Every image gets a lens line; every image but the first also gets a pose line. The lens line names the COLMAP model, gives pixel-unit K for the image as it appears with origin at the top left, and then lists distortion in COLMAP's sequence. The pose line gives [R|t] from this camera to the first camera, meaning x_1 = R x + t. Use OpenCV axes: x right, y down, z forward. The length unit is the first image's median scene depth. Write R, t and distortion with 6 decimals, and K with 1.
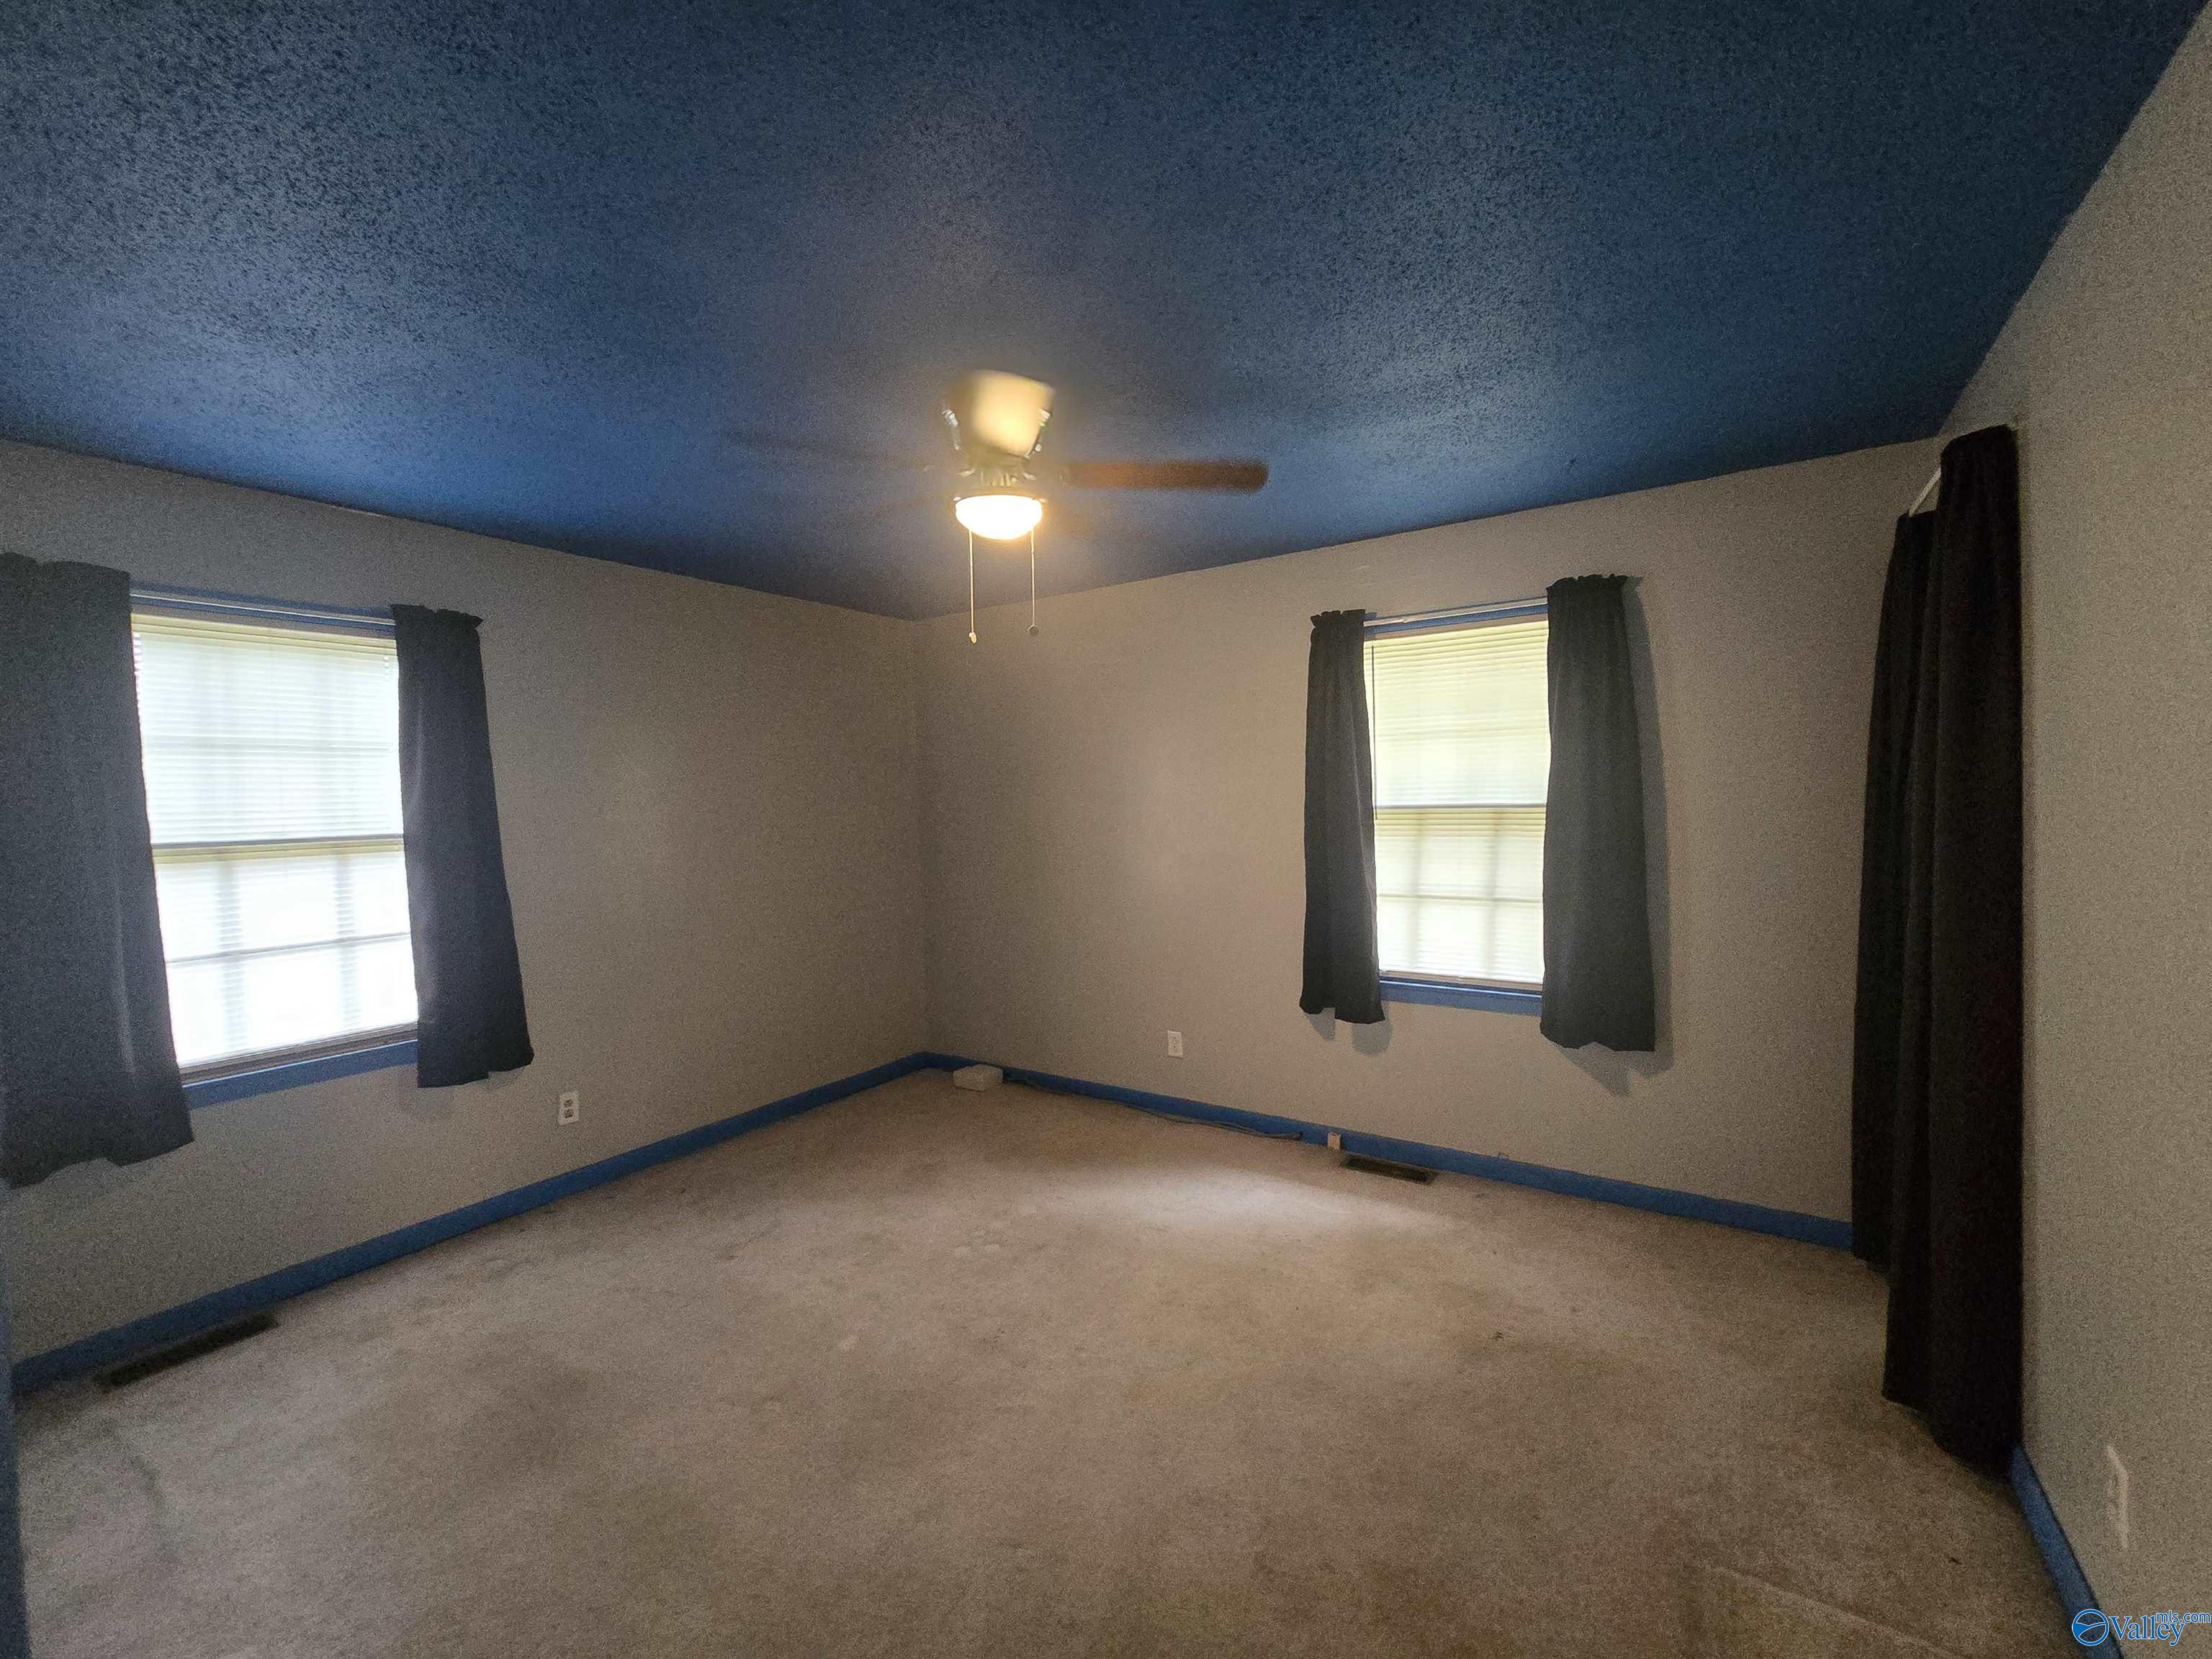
lens RADIAL K [[901.2, 0, 1107.4], [0, 901.2, 835.2], [0, 0, 1]] dist [-0.010637, 0.001659]
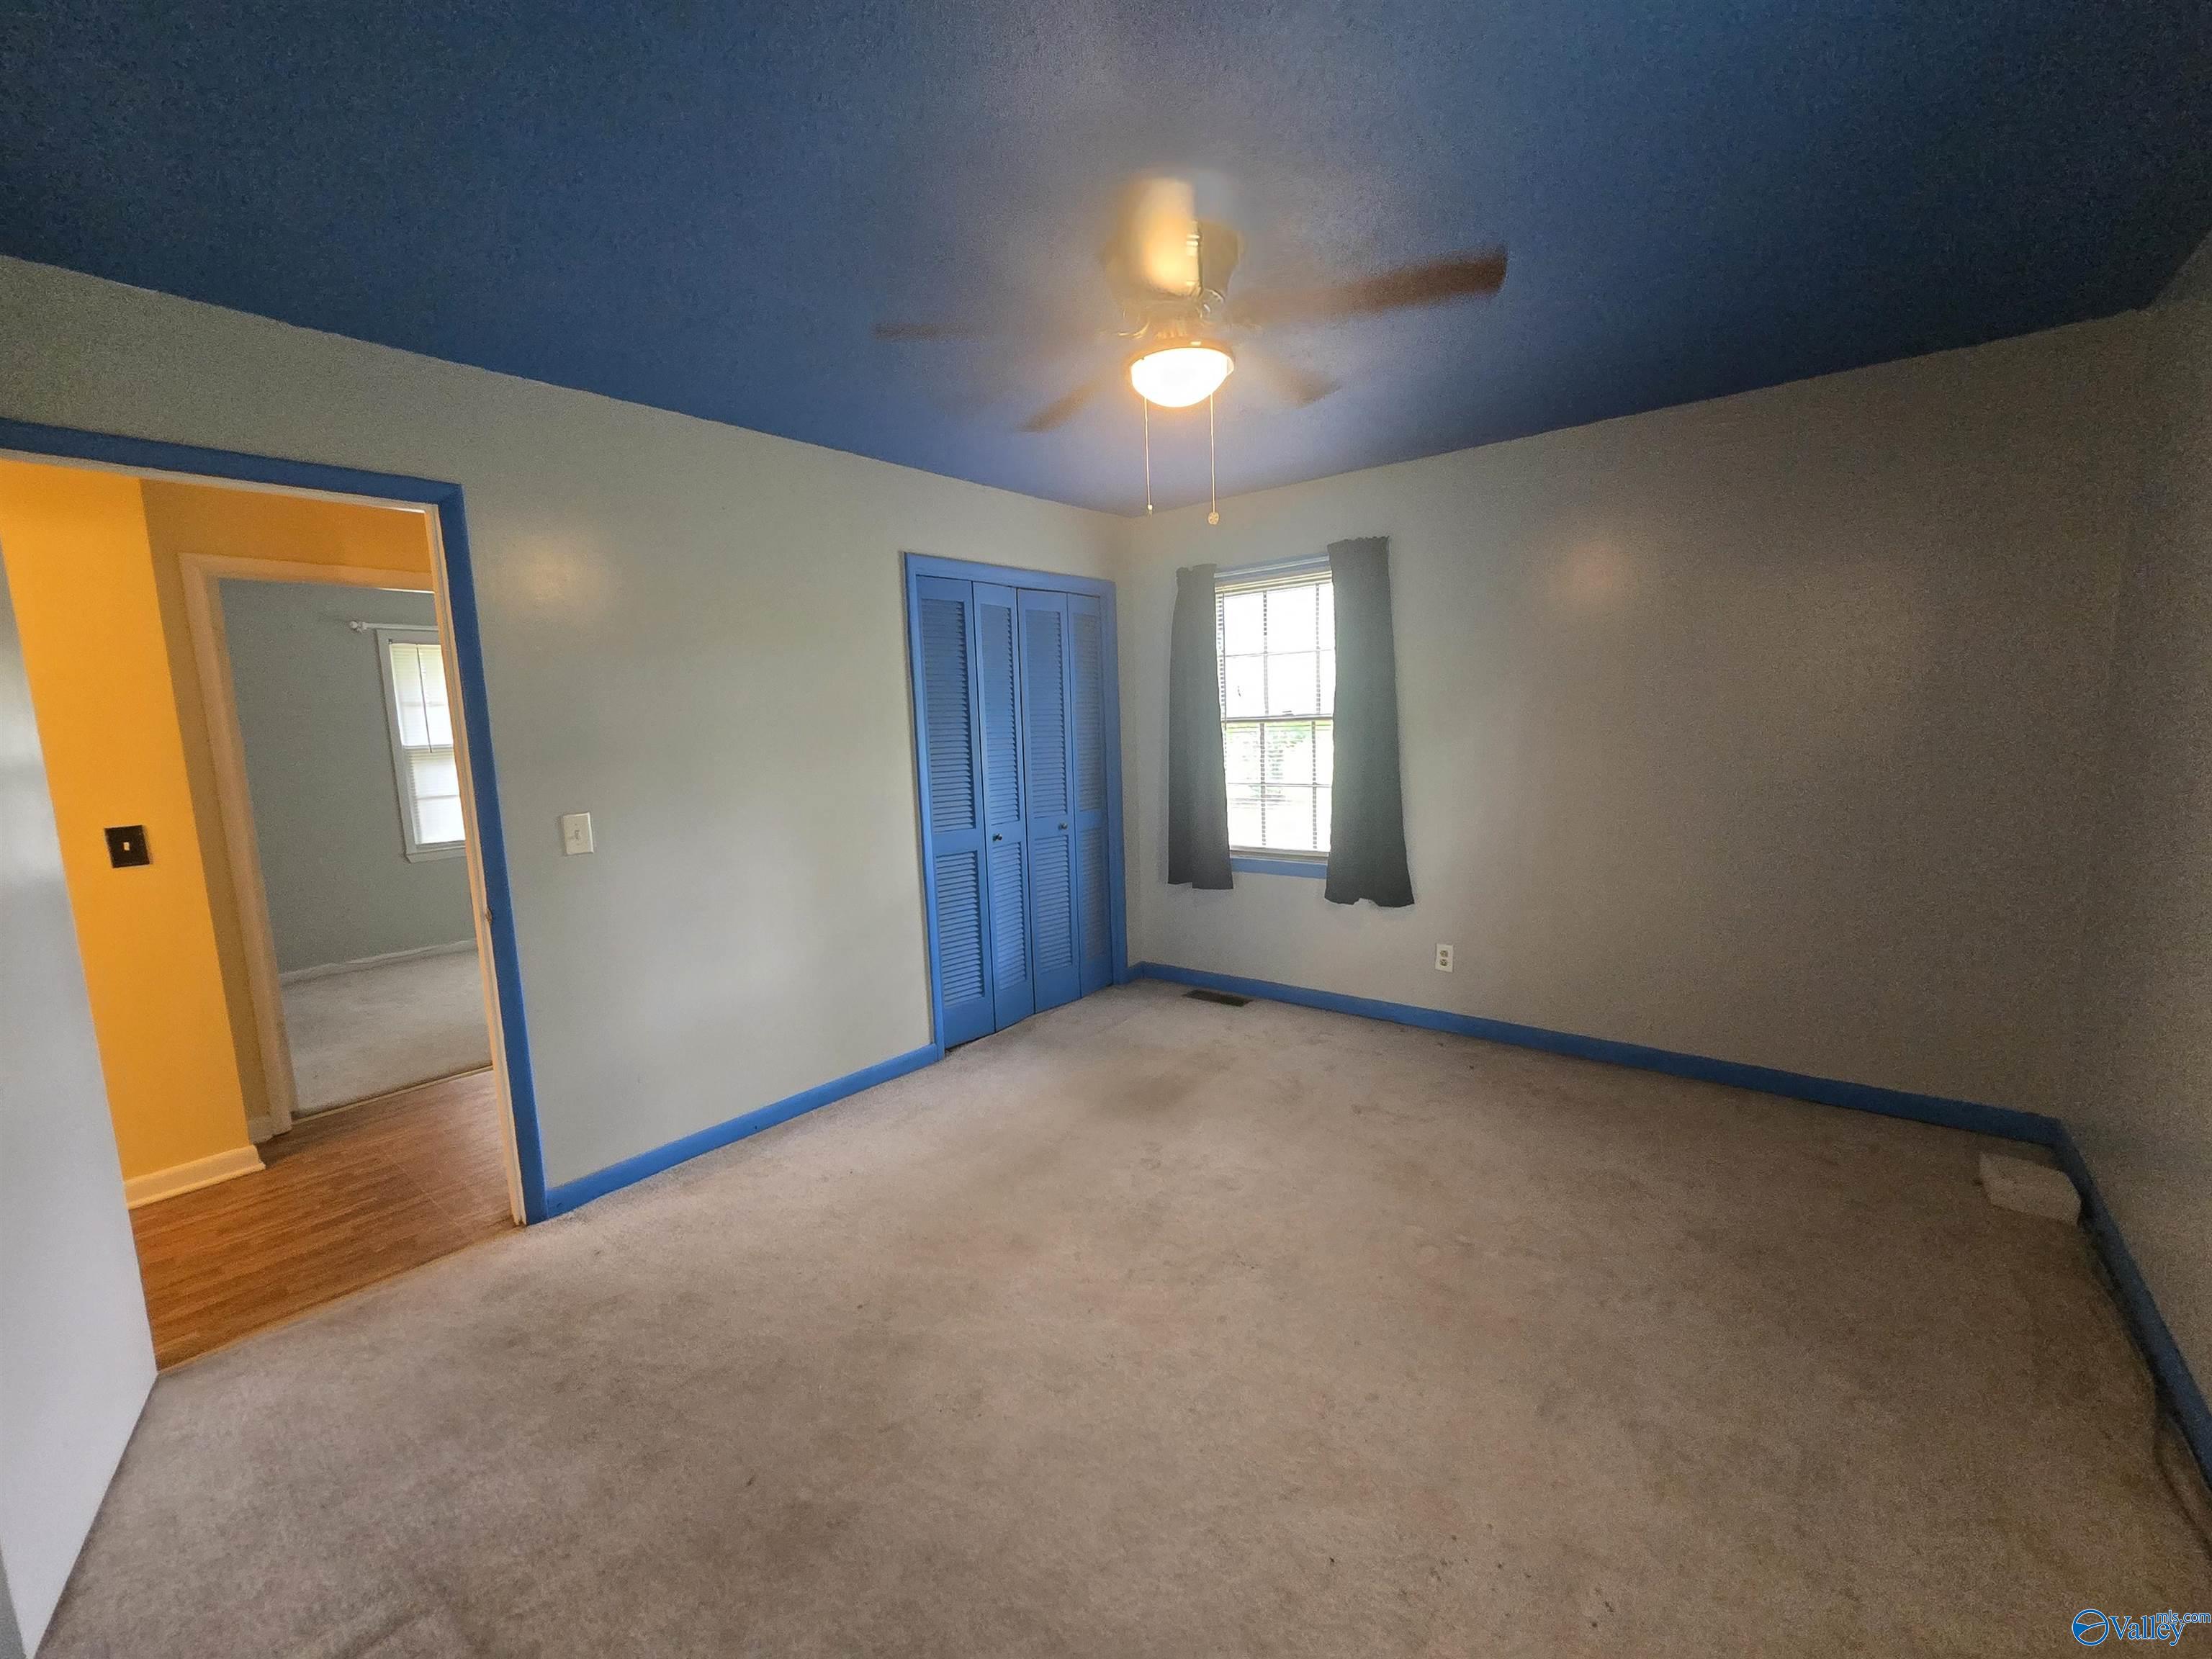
lens RADIAL K [[901.2, 0, 1101.8], [0, 901.2, 827.1], [0, 0, 1]] dist [-0.010637, 0.001659]
pose [[-0.119639, 0.144515, -0.982243, 0.673049], [0.004869, 0.989423, 0.144978, -0.034378], [0.992805, 0.012562, -0.119077, 0.854720]]
